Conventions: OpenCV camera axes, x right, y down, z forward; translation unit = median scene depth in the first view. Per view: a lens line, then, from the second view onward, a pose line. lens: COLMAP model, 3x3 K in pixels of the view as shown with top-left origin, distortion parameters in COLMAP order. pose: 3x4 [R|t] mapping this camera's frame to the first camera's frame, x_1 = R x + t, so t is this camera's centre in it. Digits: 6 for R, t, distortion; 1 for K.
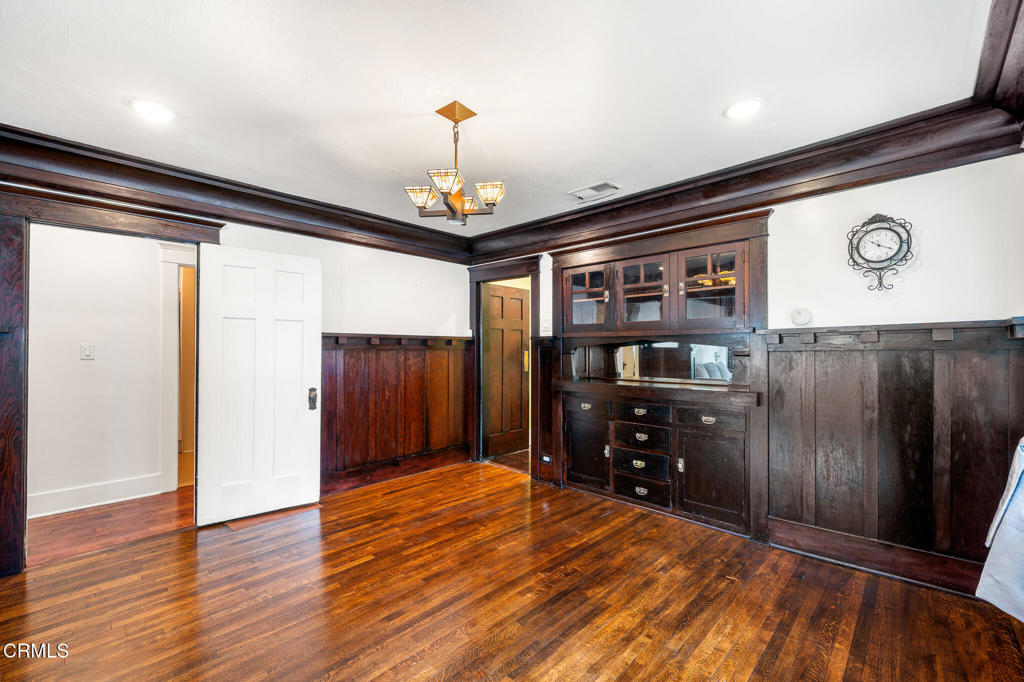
lens RADIAL K [[430.8, 0, 509.3], [0, 430.8, 348.3], [0, 0, 1]] dist [-0.001114, -0.000089]
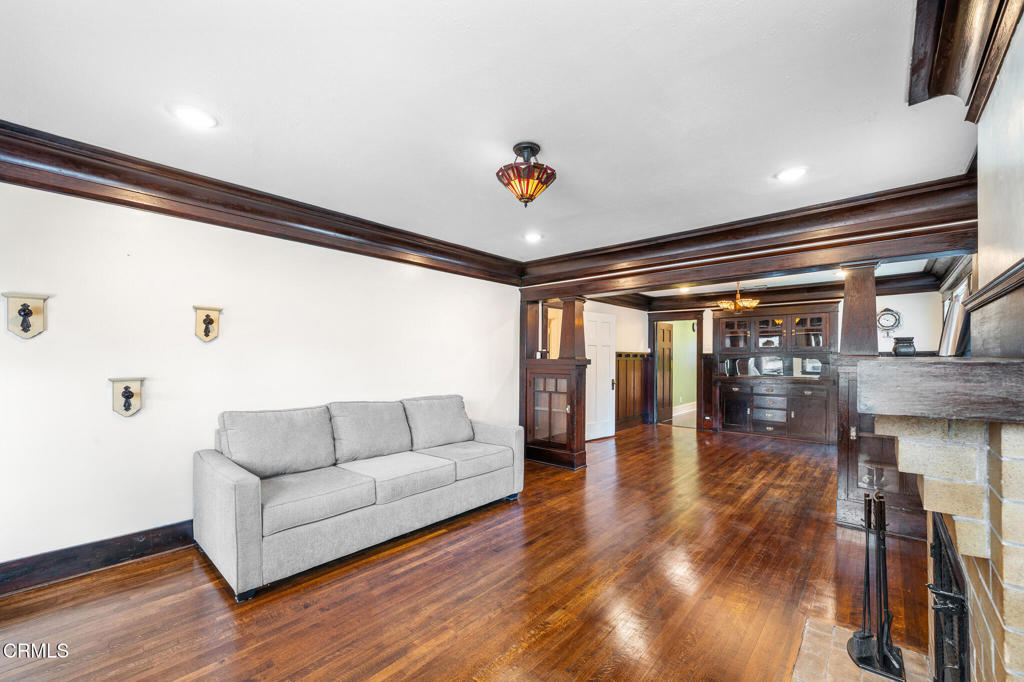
lens RADIAL K [[426.6, 0, 505.4], [0, 426.6, 354.4], [0, 0, 1]] dist [-0.001648, -0.000153]
pose [[0.999428, 0.003216, 0.033653, -0.877853], [-0.003139, 0.999992, -0.002353, -0.015675], [-0.033660, 0.002246, 0.999431, -0.851875]]
